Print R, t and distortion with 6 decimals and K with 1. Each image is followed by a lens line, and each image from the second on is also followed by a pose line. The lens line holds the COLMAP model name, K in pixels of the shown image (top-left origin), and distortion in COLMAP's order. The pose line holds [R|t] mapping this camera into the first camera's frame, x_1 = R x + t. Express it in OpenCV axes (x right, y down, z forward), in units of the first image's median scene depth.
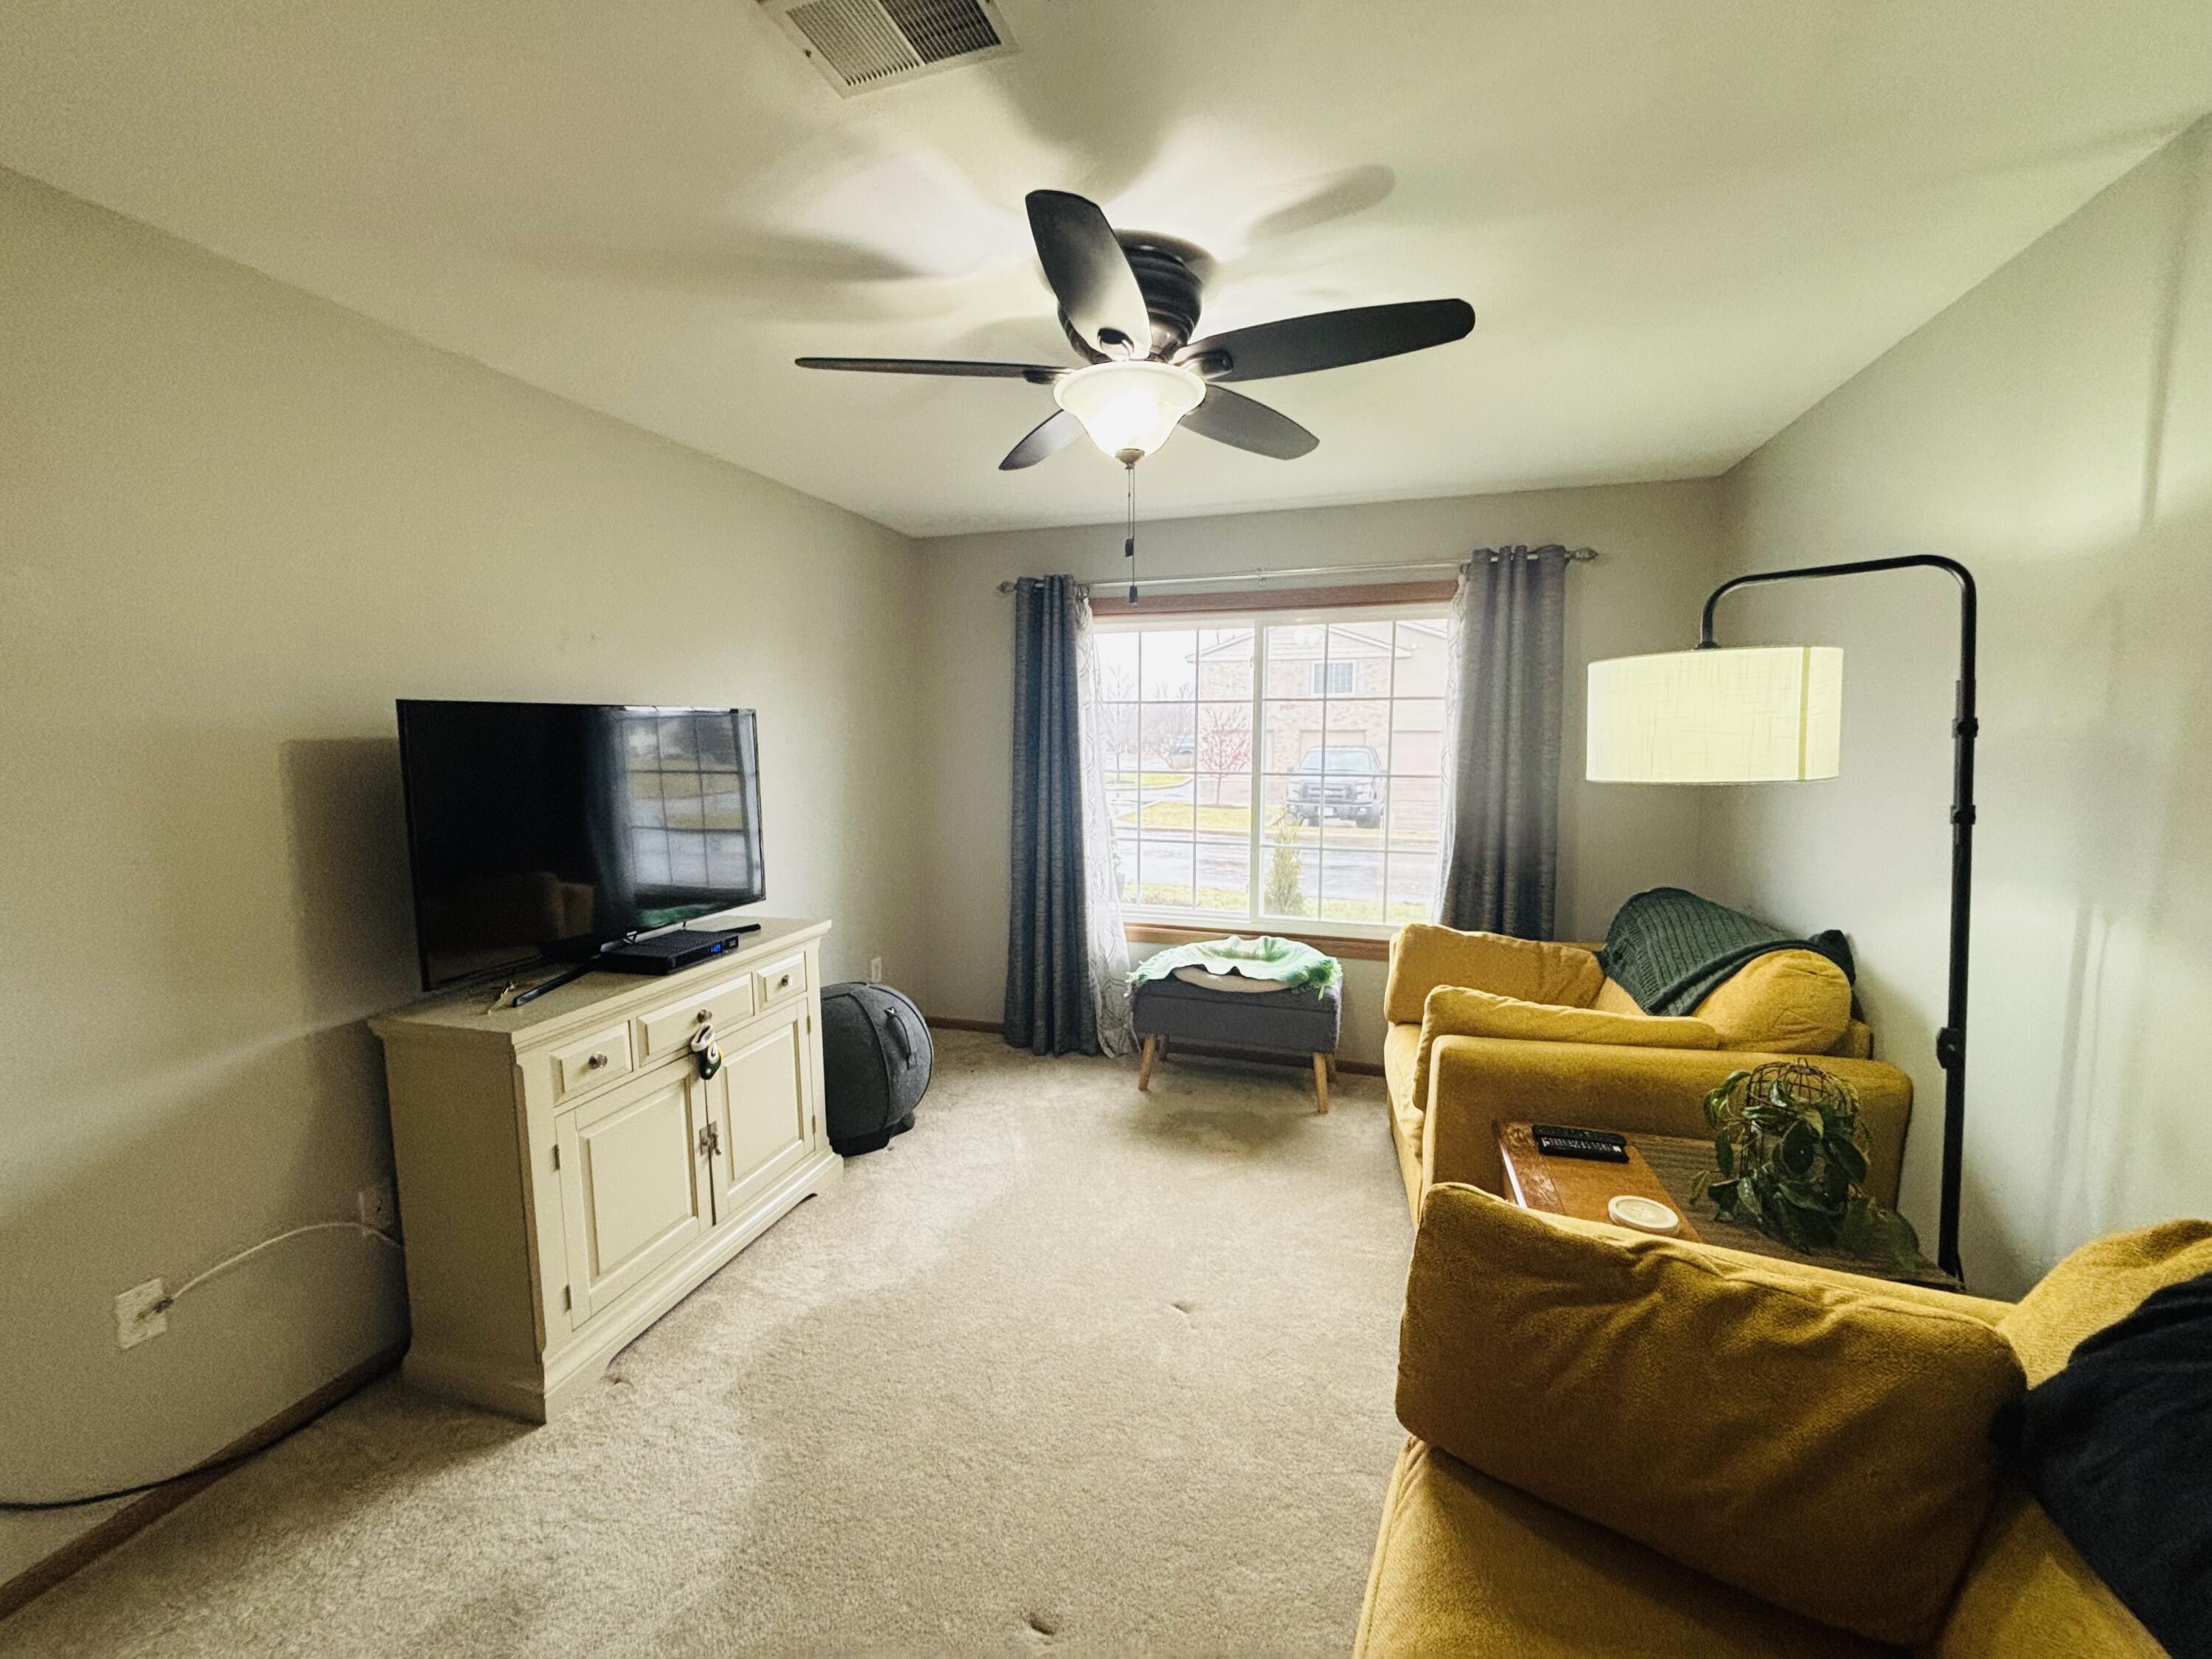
lens RADIAL K [[883.8, 0, 1098.7], [0, 883.8, 821.9], [0, 0, 1]] dist [0.000330, -0.000308]
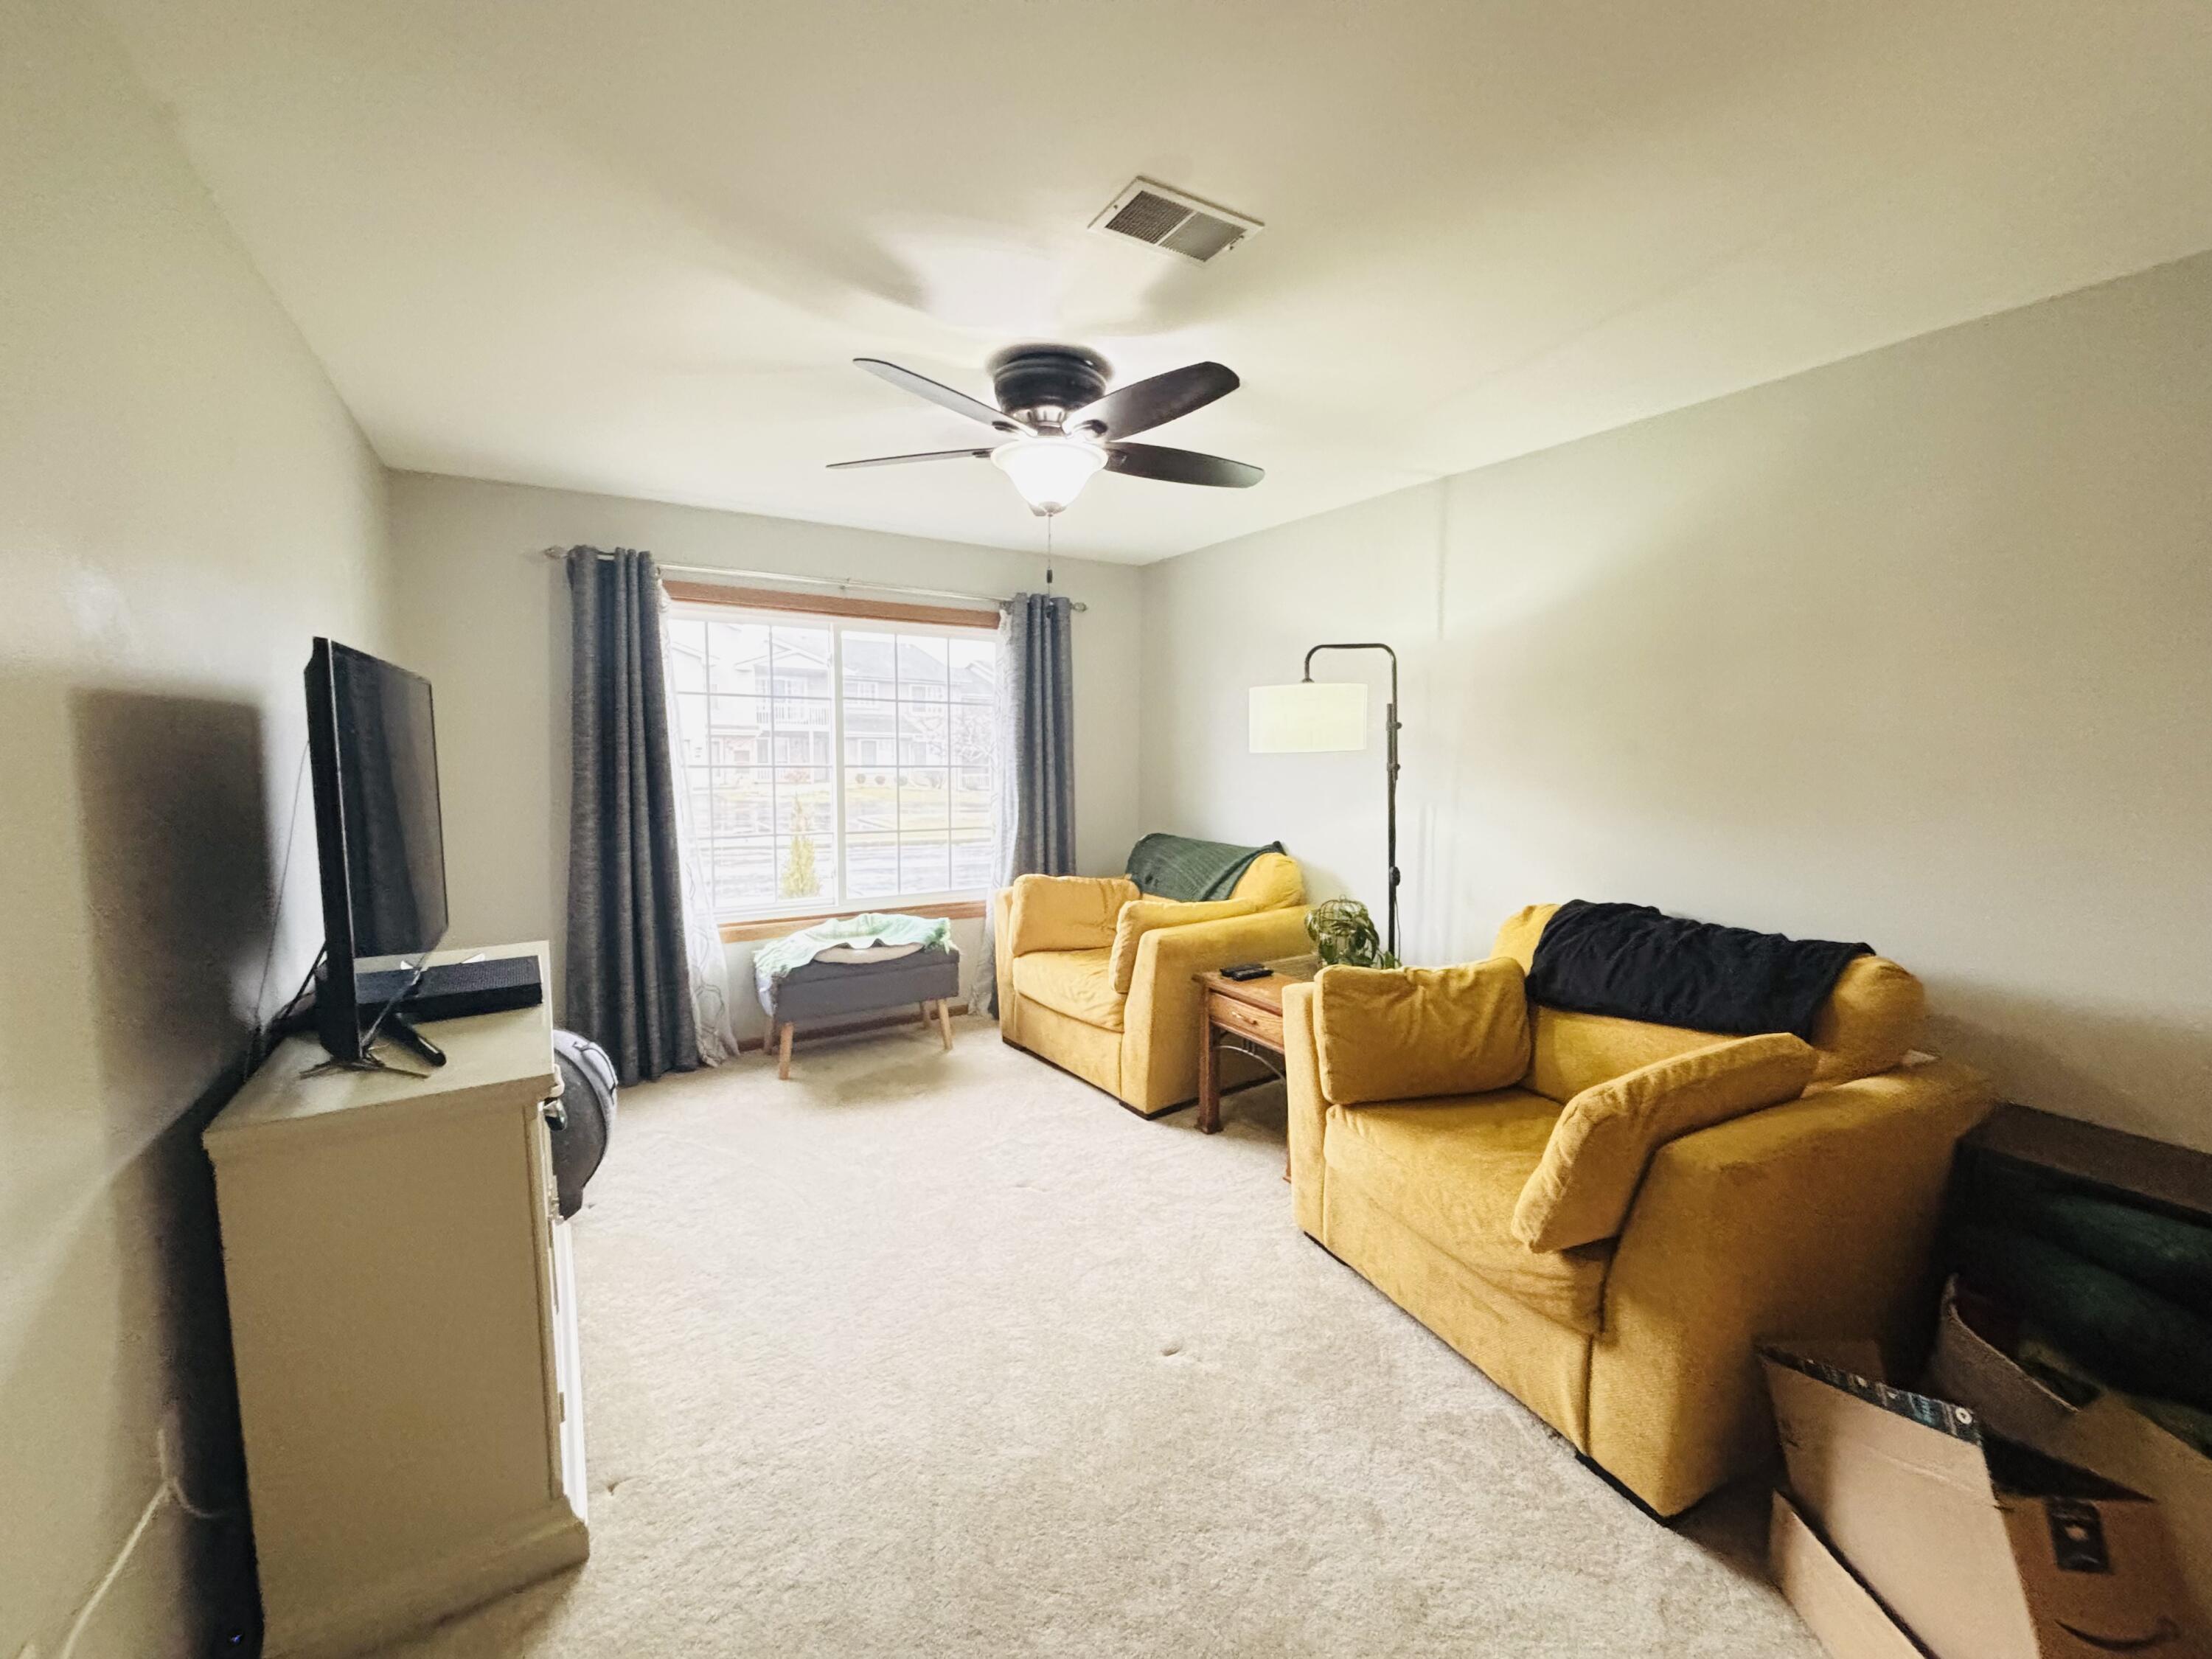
lens RADIAL K [[873.2, 0, 1106.0], [0, 873.2, 829.5], [0, 0, 1]] dist [0.042439, -0.000089]
pose [[0.659854, -0.069729, 0.748152, -0.470506], [0.069978, 0.997060, 0.031208, 0.011945], [-0.748128, 0.031761, 0.662793, 0.048263]]
